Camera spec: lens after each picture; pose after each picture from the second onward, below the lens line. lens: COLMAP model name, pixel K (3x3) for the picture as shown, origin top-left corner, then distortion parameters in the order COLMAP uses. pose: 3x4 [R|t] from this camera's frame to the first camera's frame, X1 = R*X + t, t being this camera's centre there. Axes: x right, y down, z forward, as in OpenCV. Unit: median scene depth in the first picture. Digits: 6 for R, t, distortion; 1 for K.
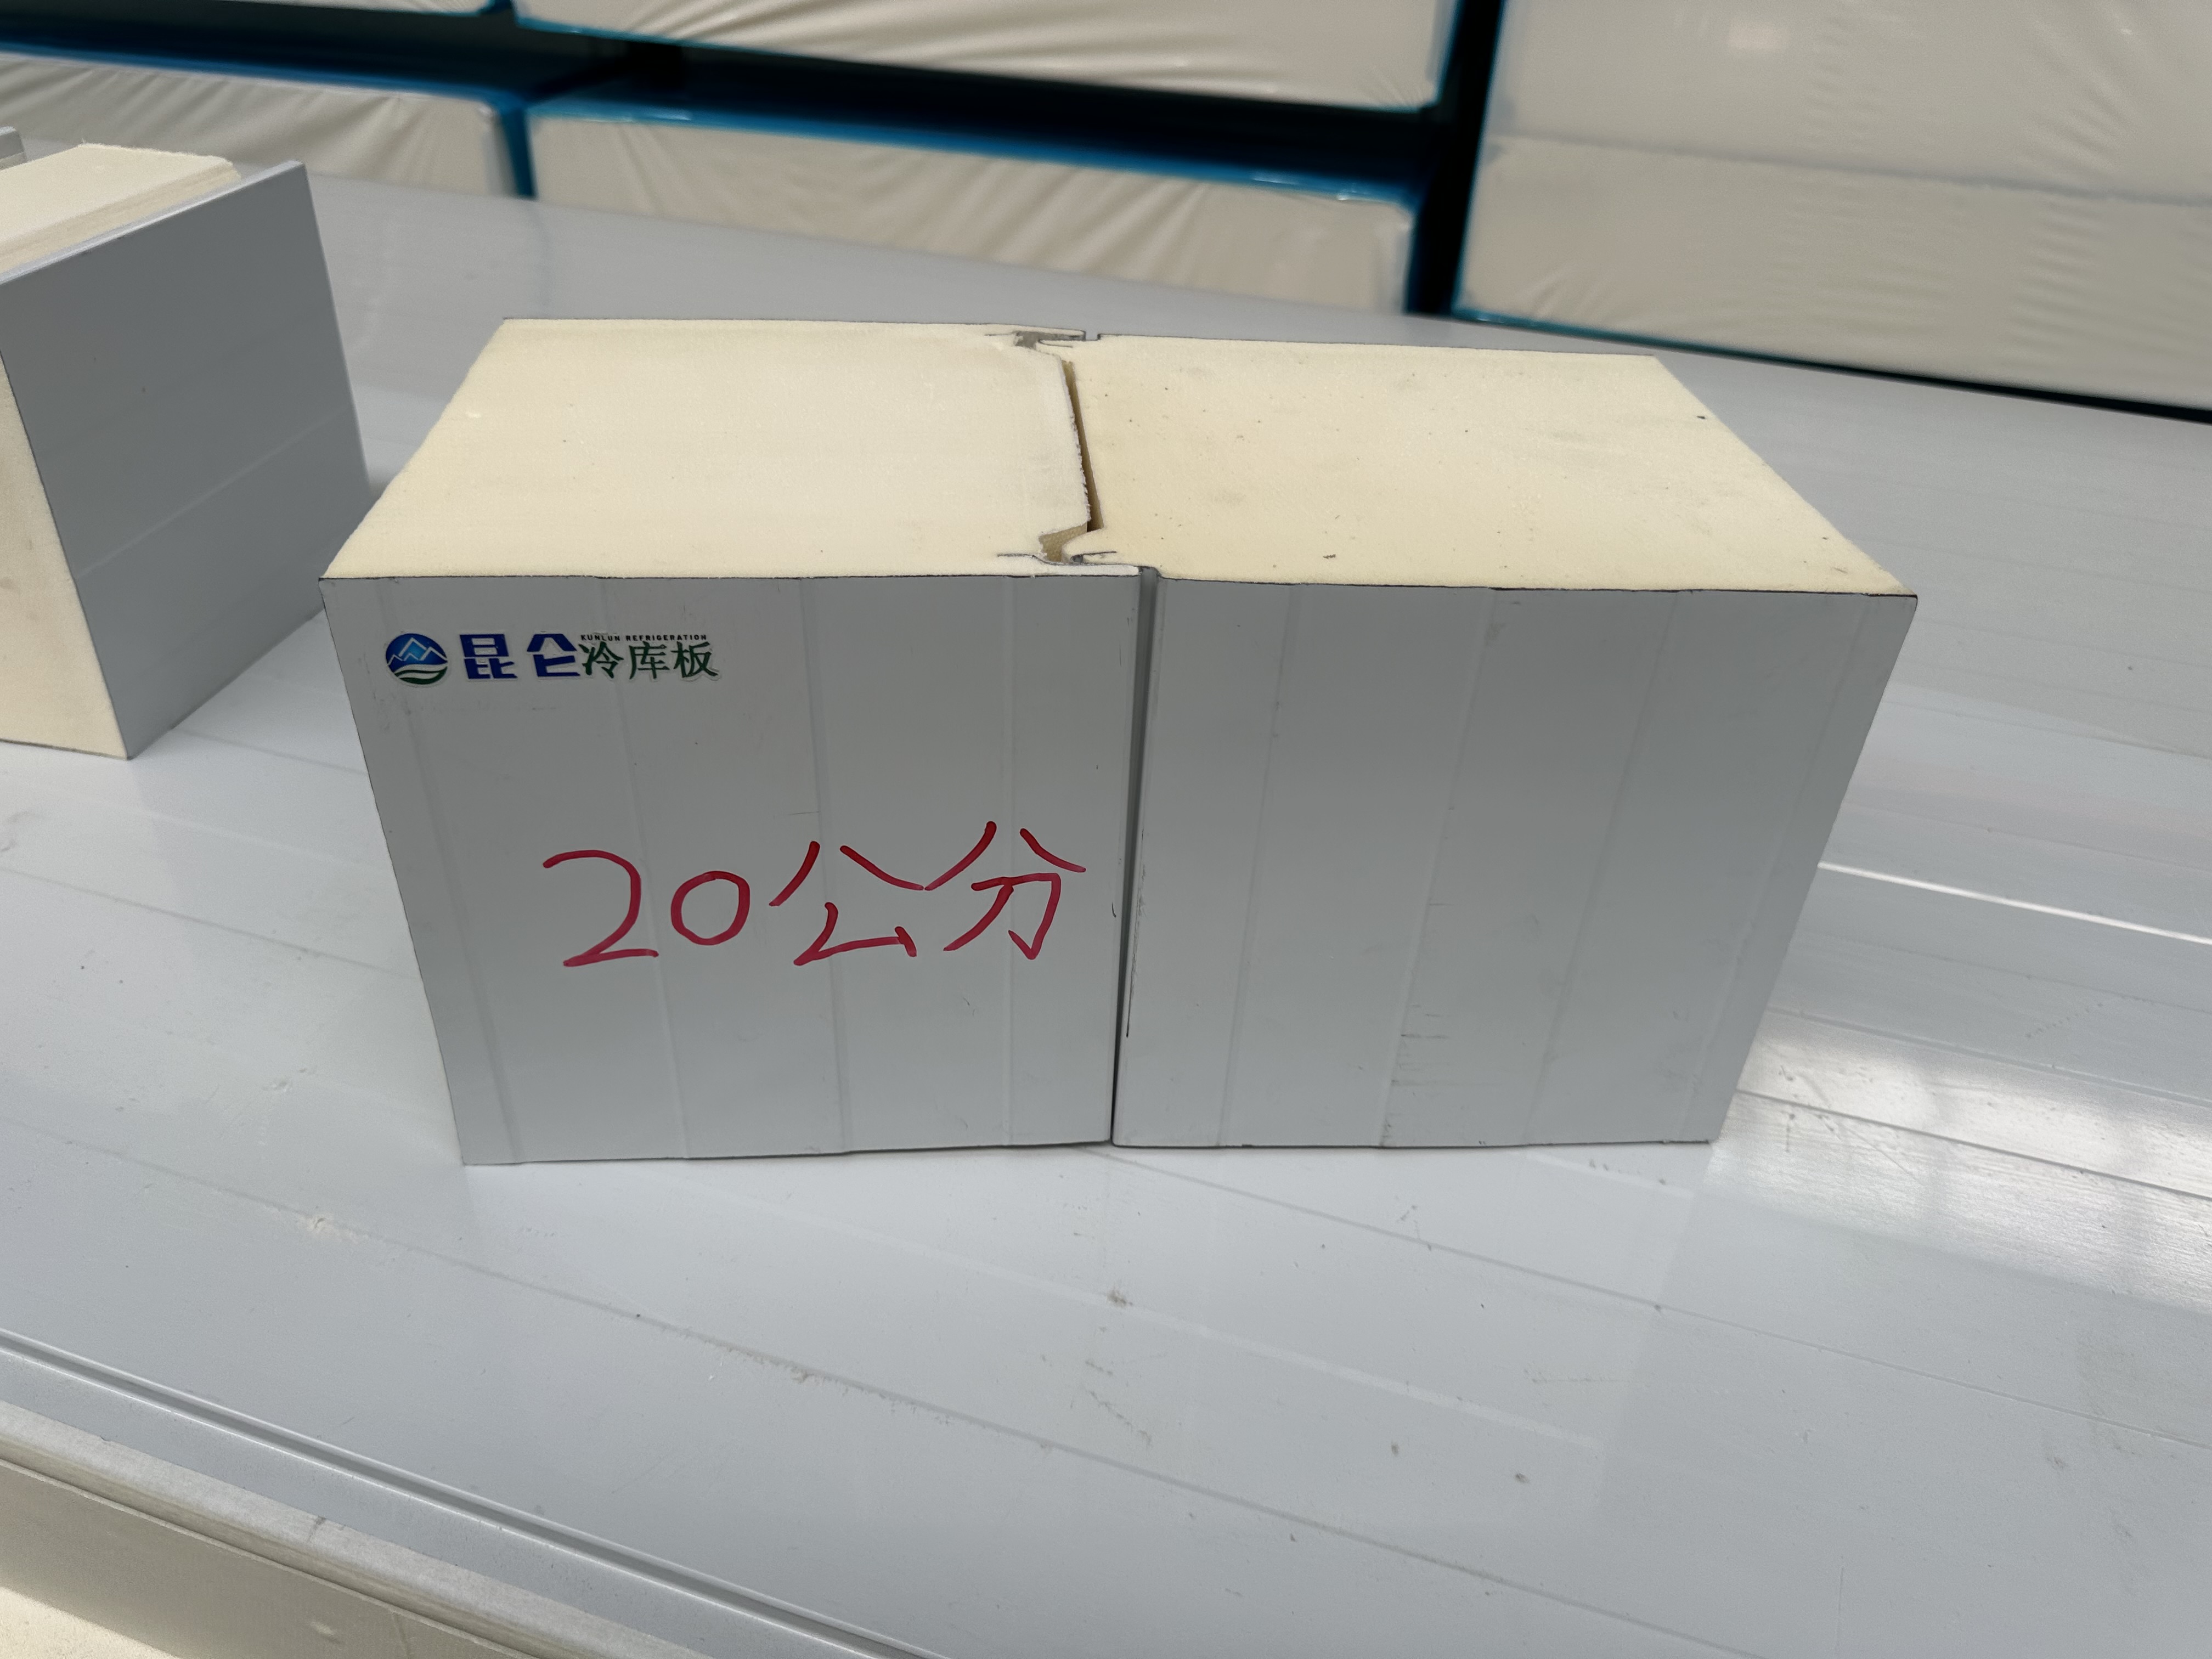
lens RADIAL K [[1631.6, 0, 1106.8], [0, 1631.6, 837.9], [0, 0, 1]] dist [-0.014477, -0.008436]
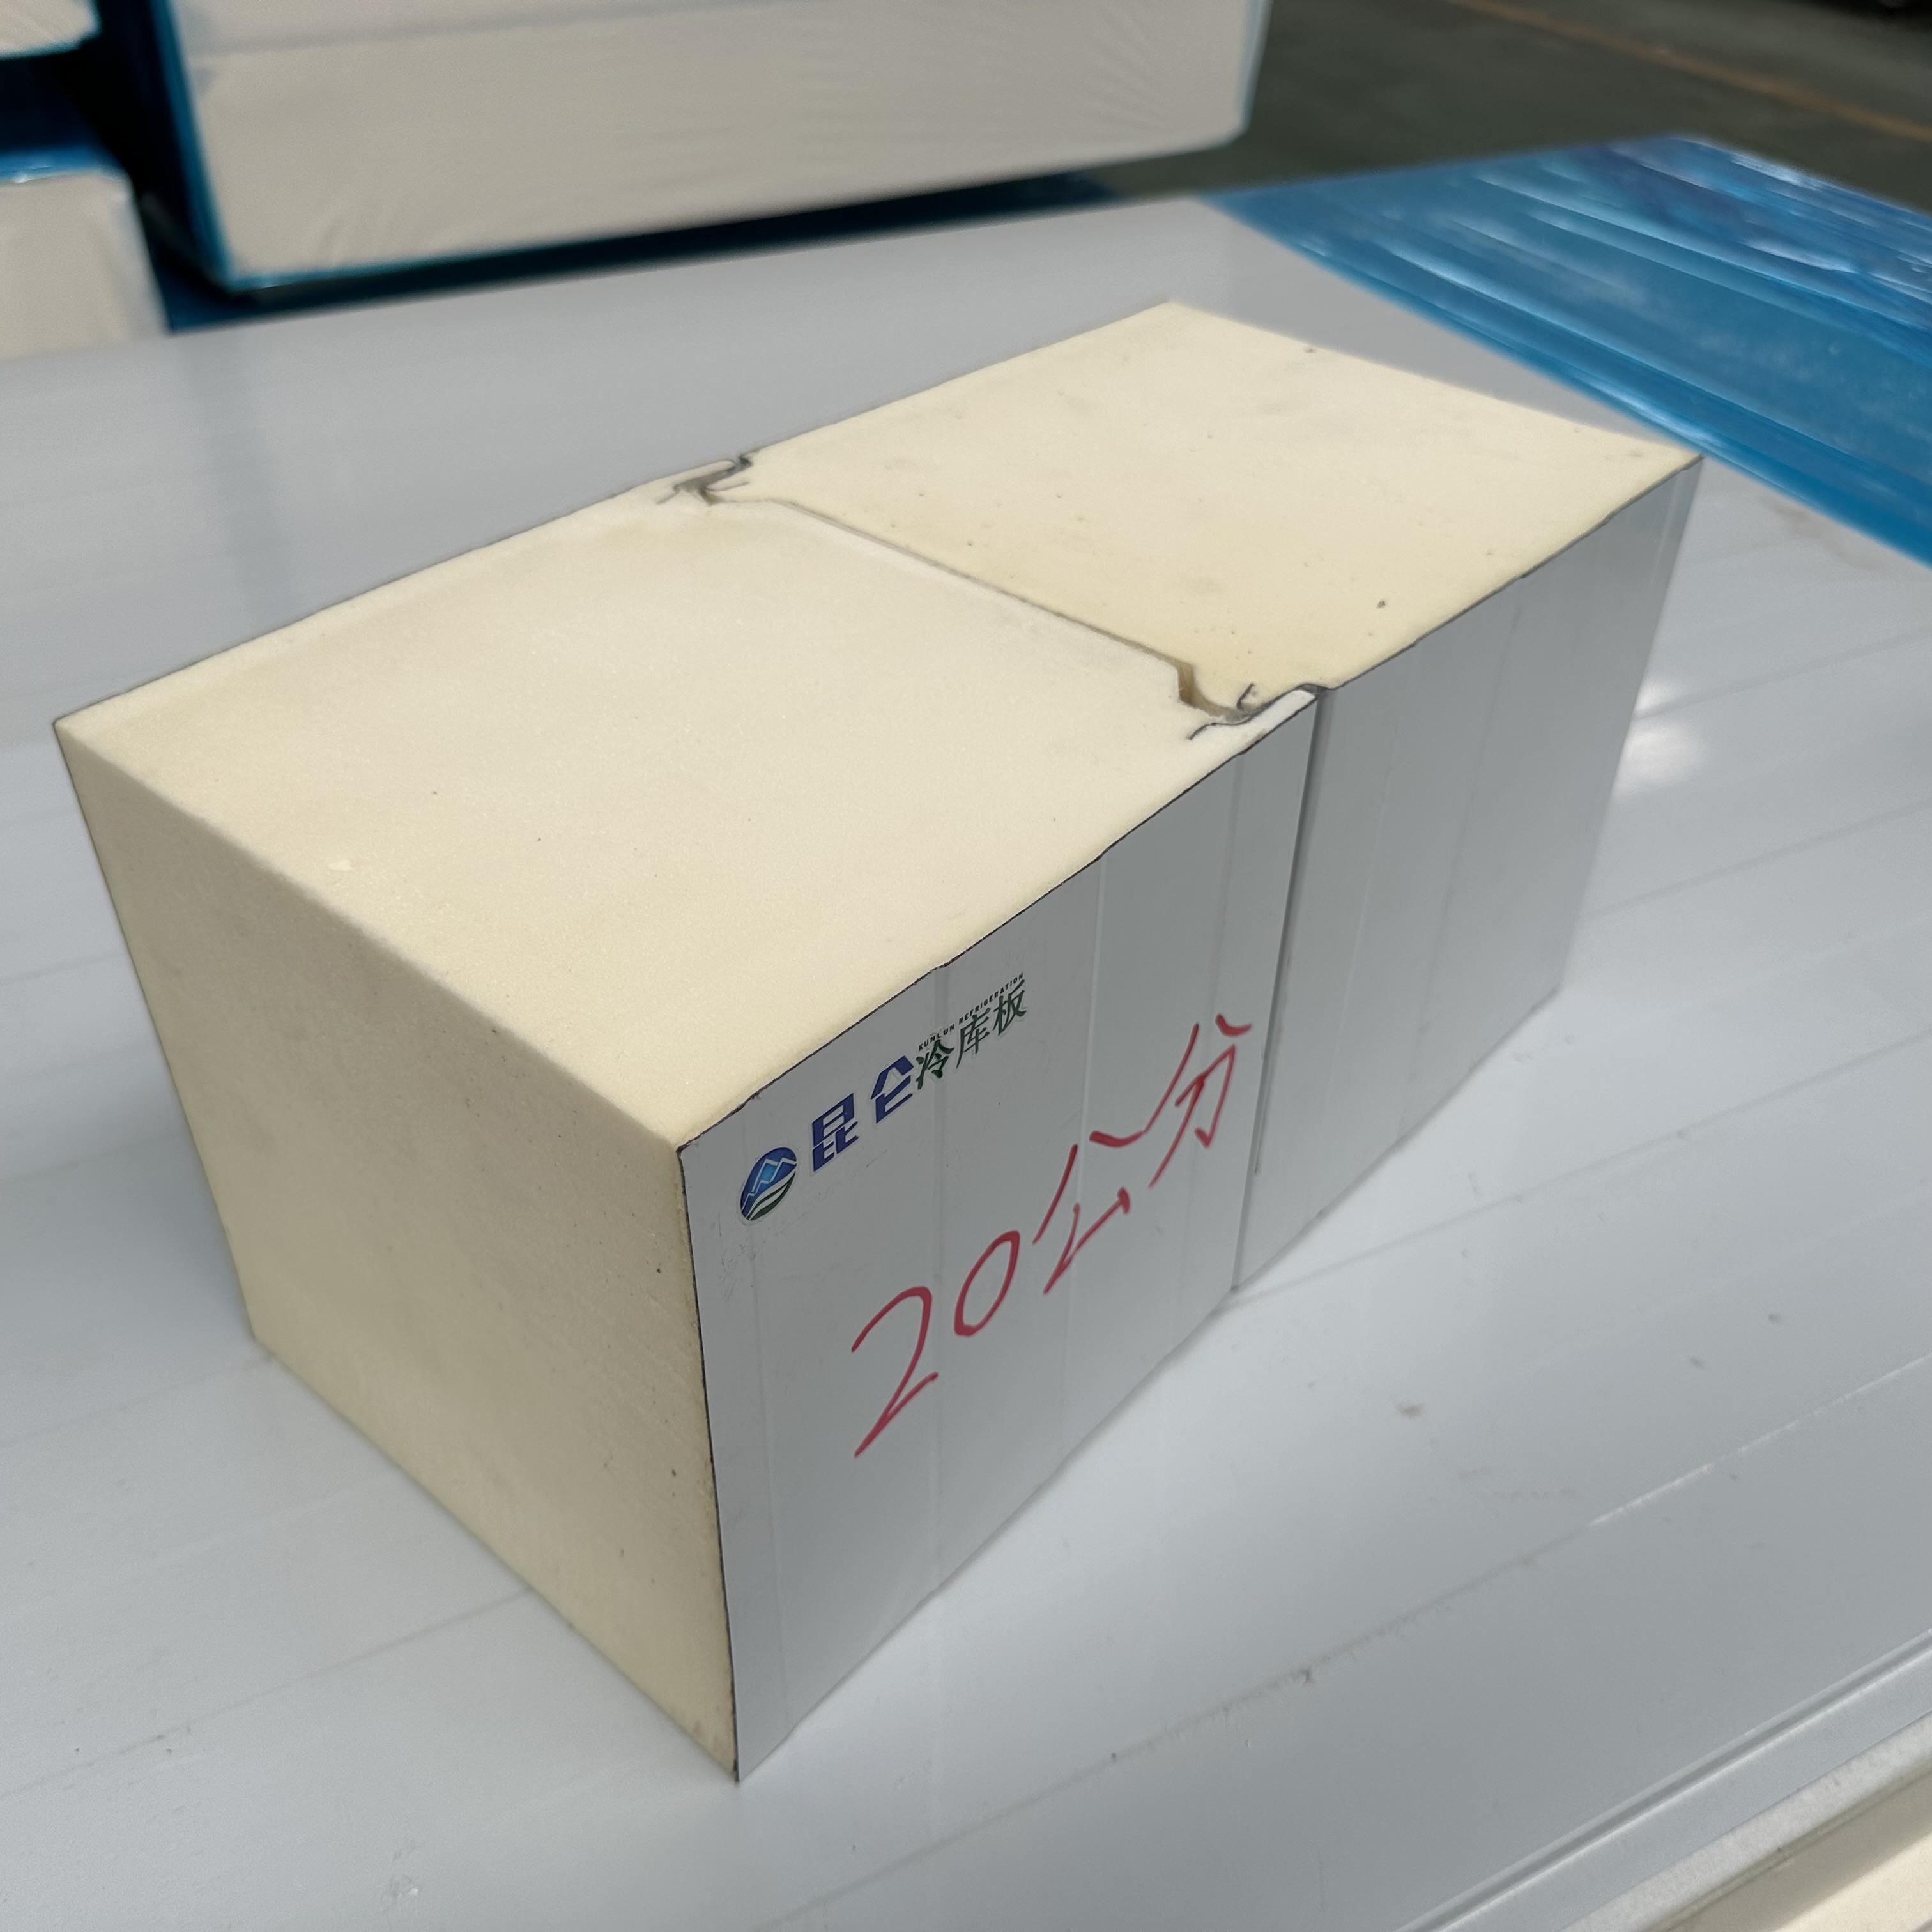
lens RADIAL K [[1900.7, 0, 973.8], [0, 1900.7, 948.3], [0, 0, 1]] dist [-0.017596, 0.000000]
pose [[0.711070, -0.448641, 0.541388, -0.197126], [0.404855, 0.890775, 0.206428, -0.087089], [-0.574867, 0.072399, 0.815037, 0.066242]]
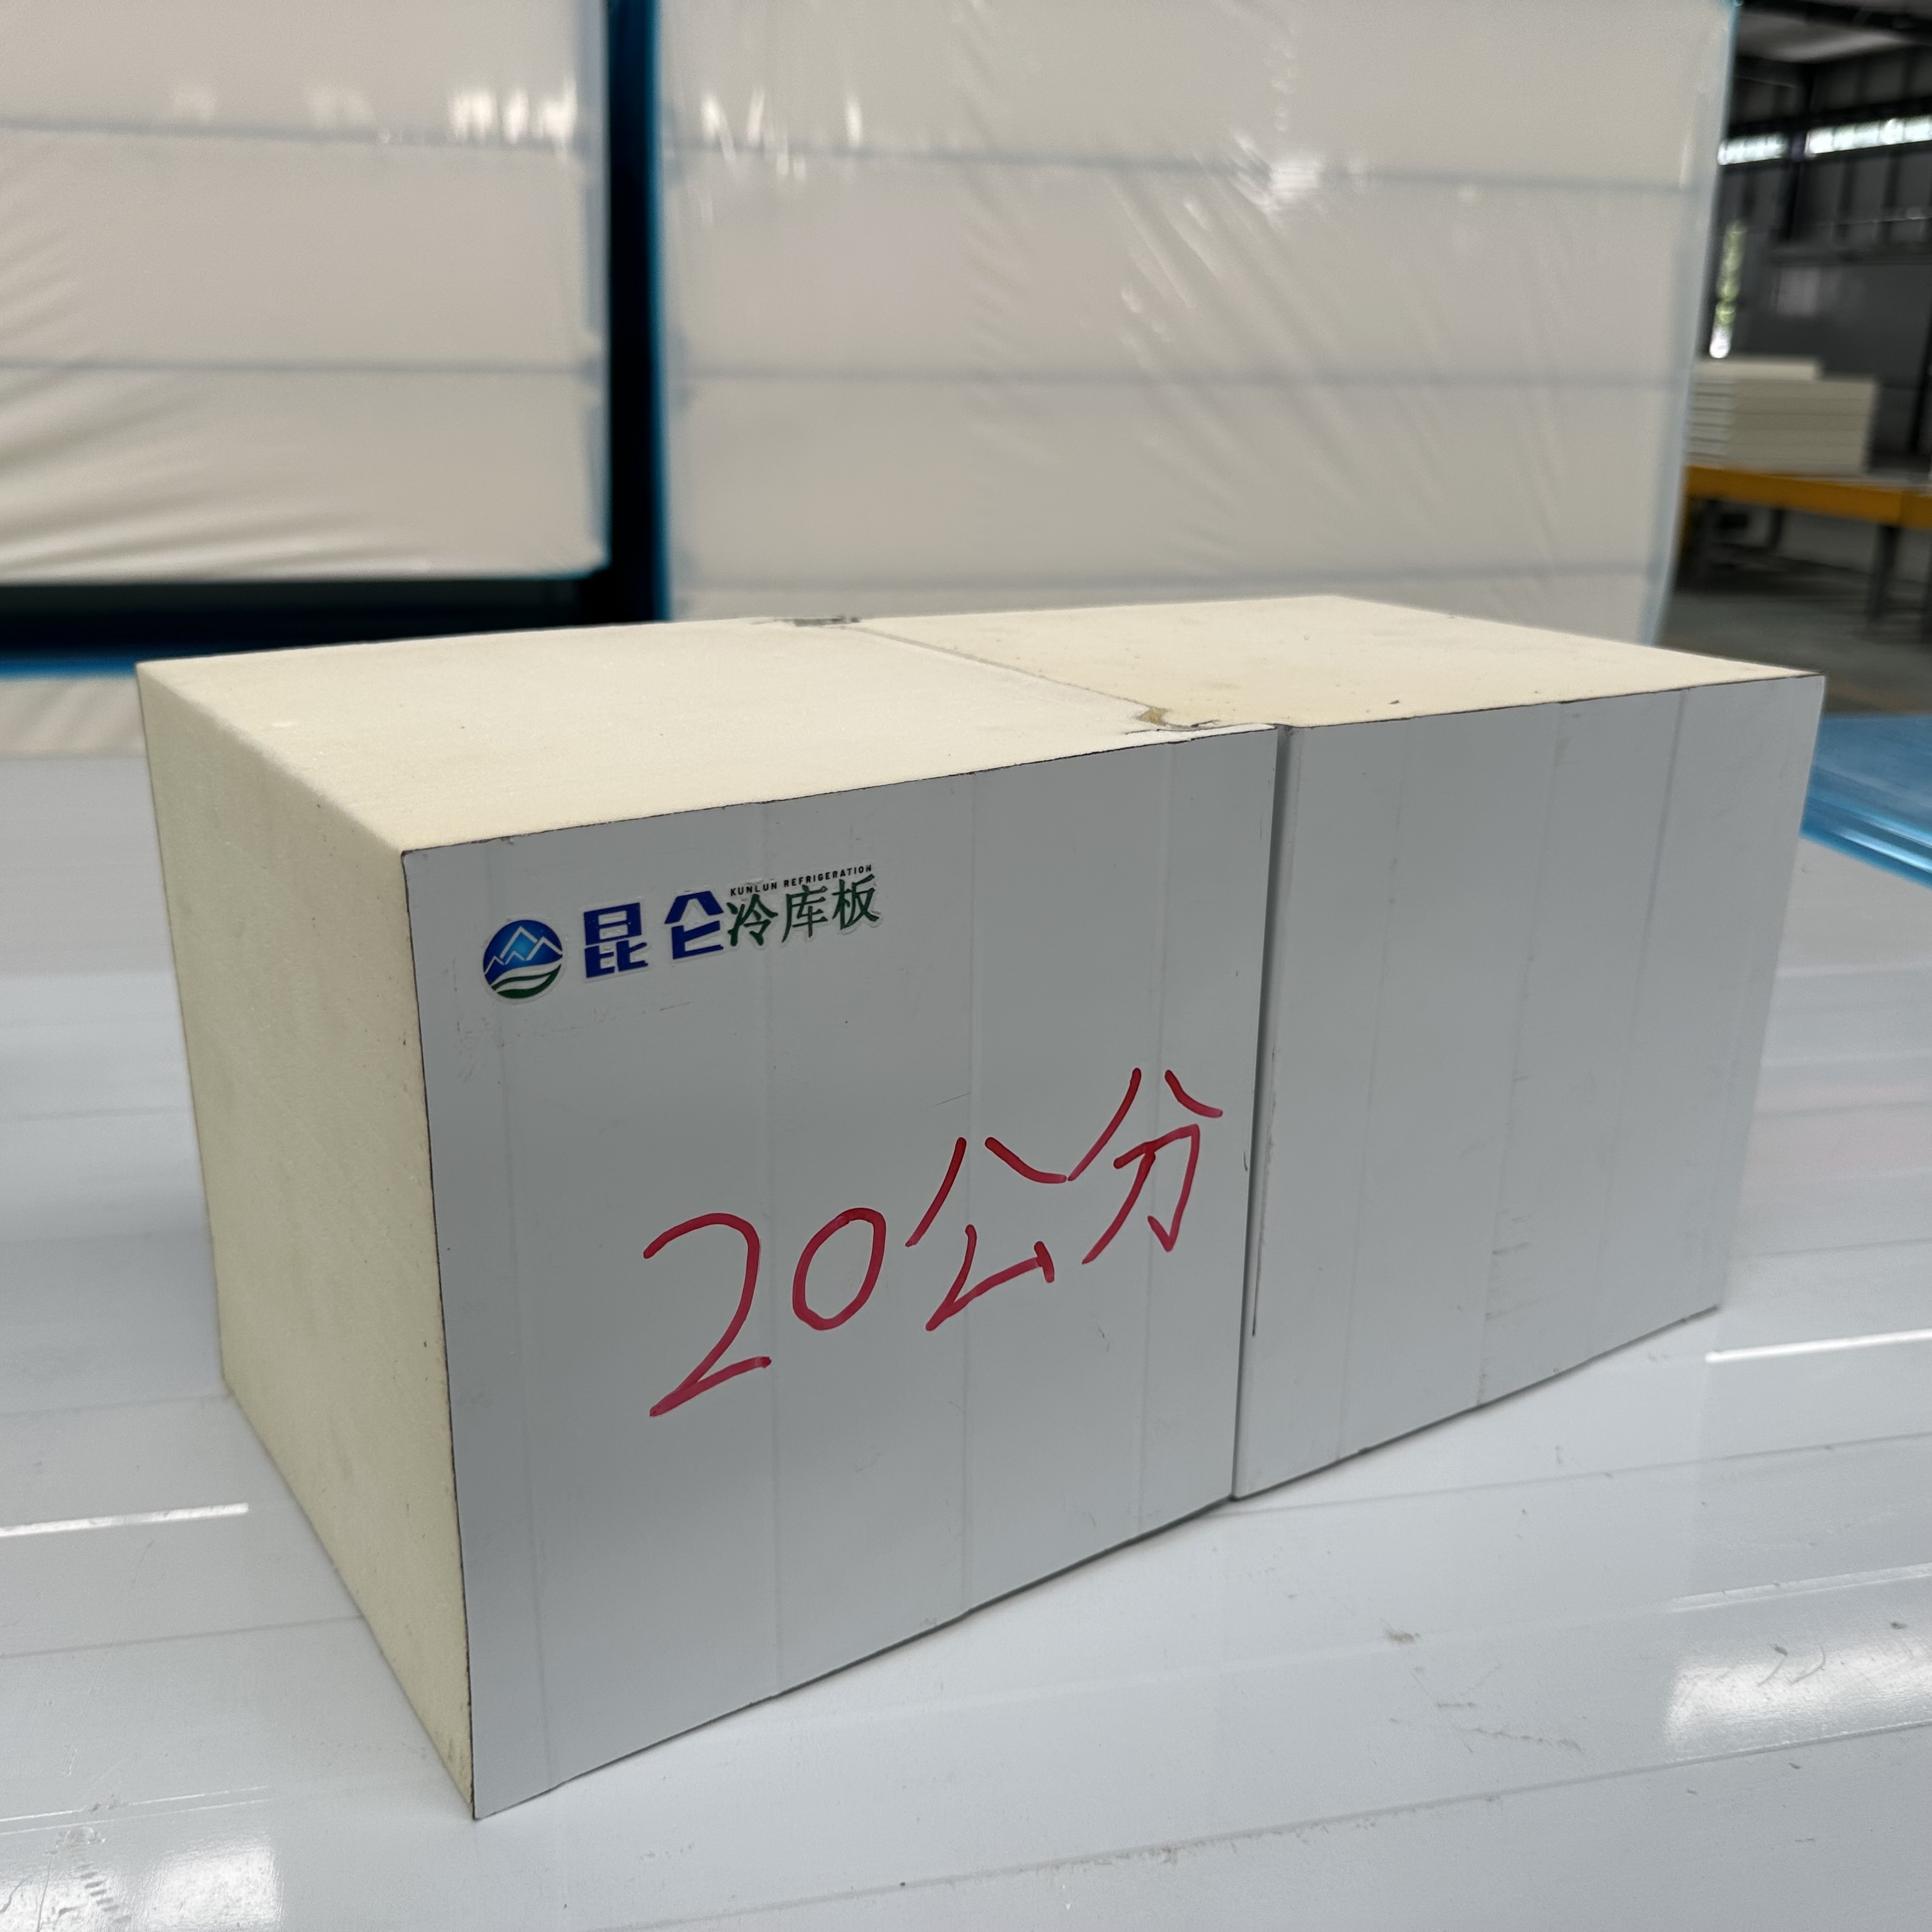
lens RADIAL K [[1900.7, 0, 972.5], [0, 1900.7, 934.4], [0, 0, 1]] dist [-0.017596, 0.000000]
pose [[0.865397, -0.177249, 0.468691, -0.164159], [0.295606, 0.935838, -0.191895, 0.024260], [-0.404606, 0.304613, 0.862267, 0.054984]]
